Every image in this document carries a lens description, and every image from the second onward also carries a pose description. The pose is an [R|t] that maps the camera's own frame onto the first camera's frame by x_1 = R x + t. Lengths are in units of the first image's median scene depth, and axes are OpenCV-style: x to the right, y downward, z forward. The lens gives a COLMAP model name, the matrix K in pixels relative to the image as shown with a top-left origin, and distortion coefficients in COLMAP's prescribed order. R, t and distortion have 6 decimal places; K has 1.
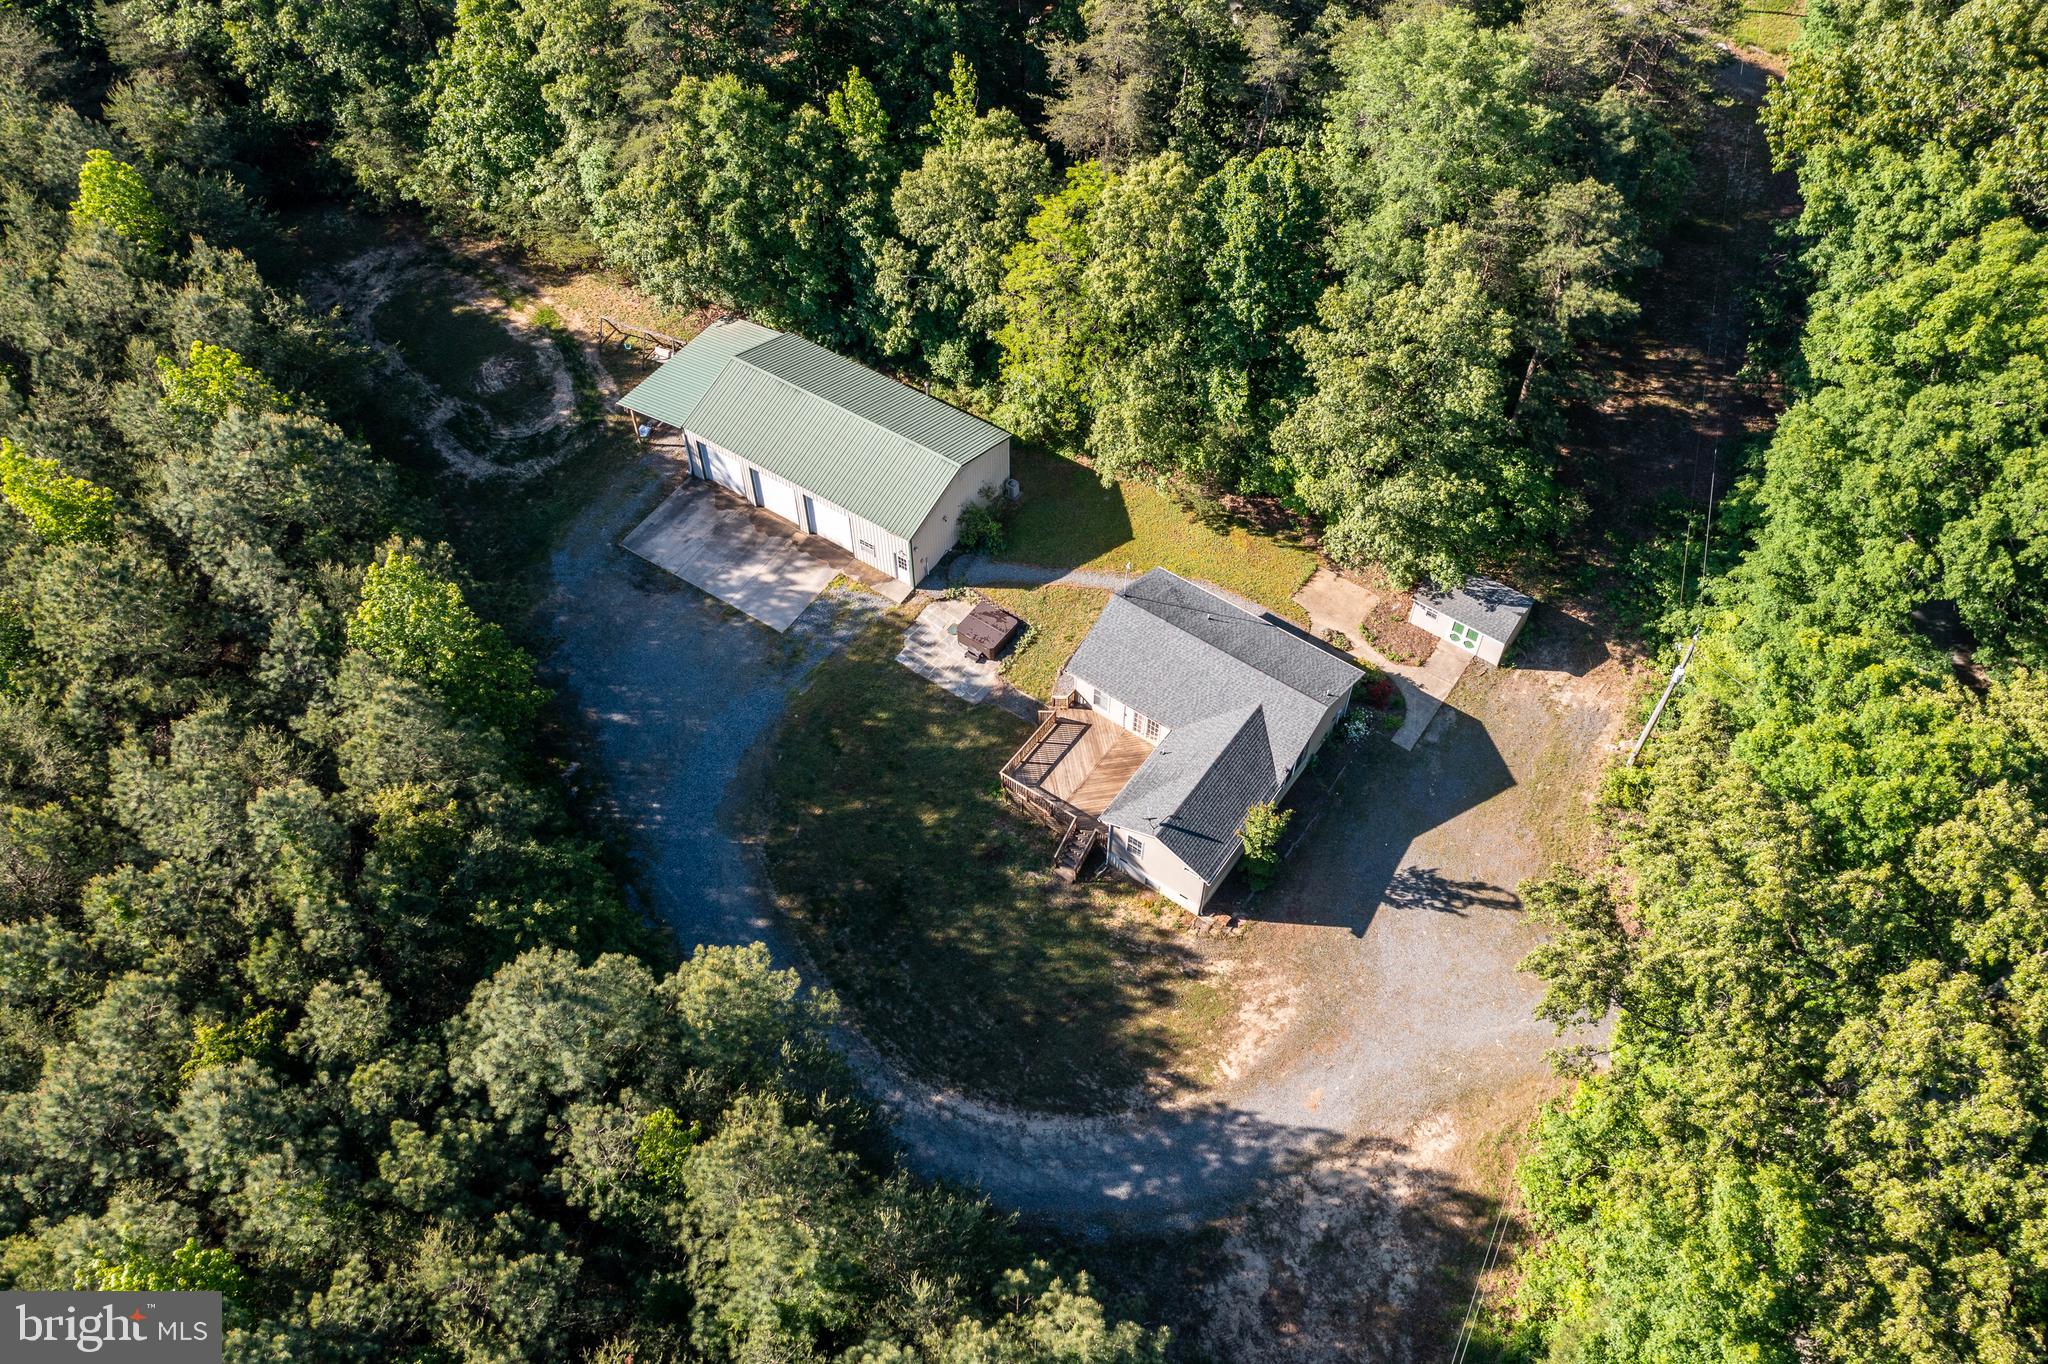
lens RADIAL K [[1620.9, 0, 1020.4], [0, 1620.9, 666.2], [0, 0, 1]] dist [-0.004910, 0.003635]
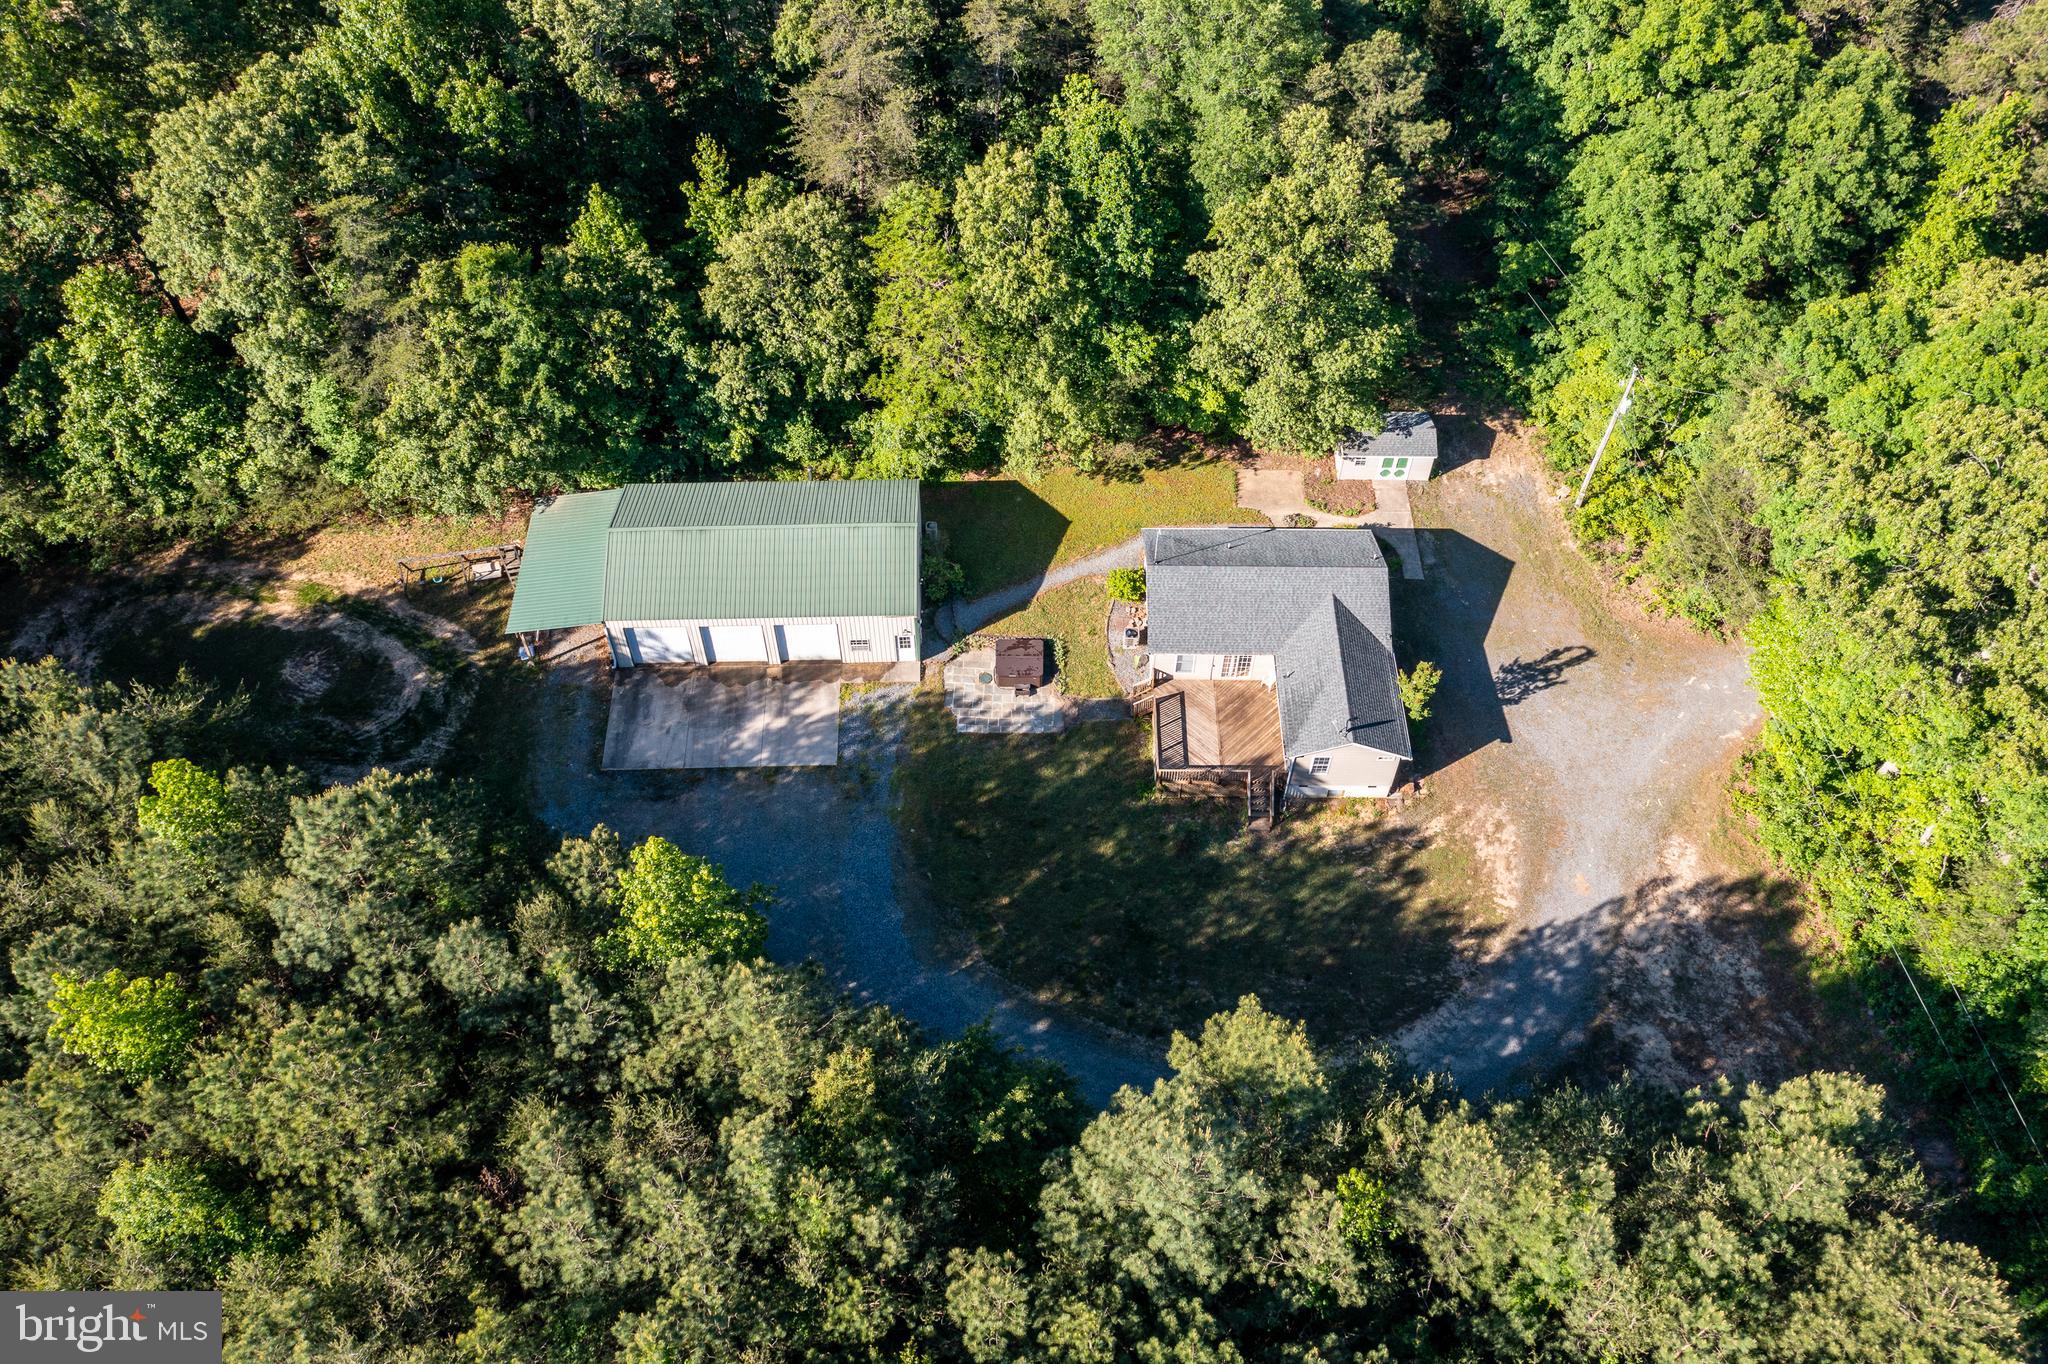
lens RADIAL K [[1620.9, 0, 1020.4], [0, 1620.9, 666.2], [0, 0, 1]] dist [-0.004910, 0.003635]
pose [[0.817350, -0.449962, 0.359823, -0.376486], [0.449257, 0.888765, 0.090908, -0.109783], [-0.360704, 0.087350, 0.928581, 0.089279]]
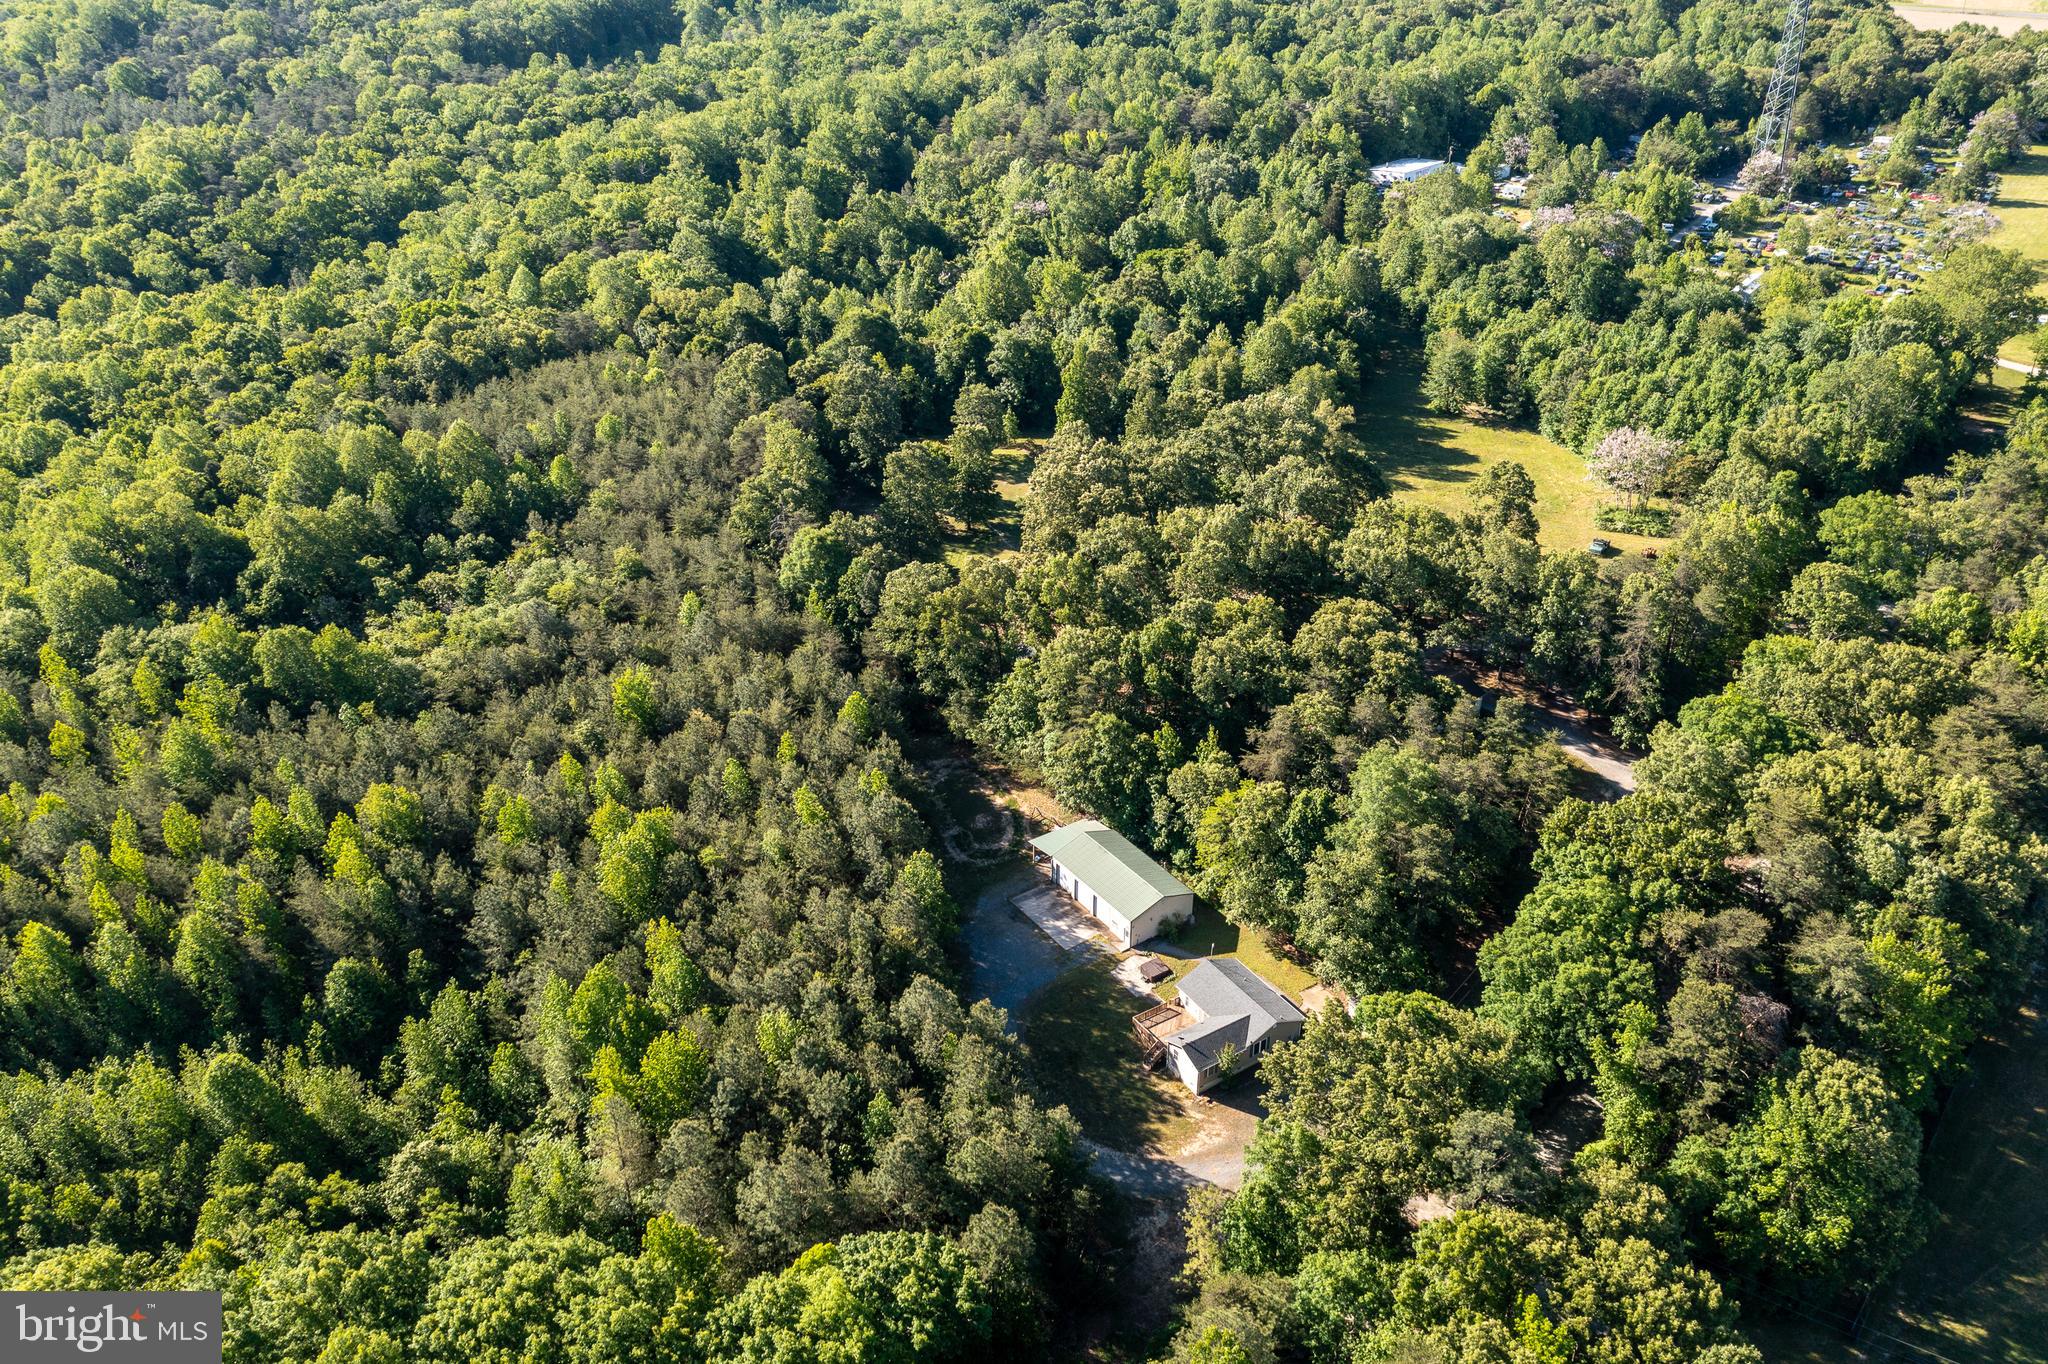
lens RADIAL K [[1620.9, 0, 1020.4], [0, 1620.9, 666.2], [0, 0, 1]] dist [-0.004910, 0.003635]
pose [[0.927860, 0.182677, -0.325122, 0.443395], [-0.291813, 0.898490, -0.327964, 0.374550], [0.232207, 0.399180, 0.886981, -1.121092]]
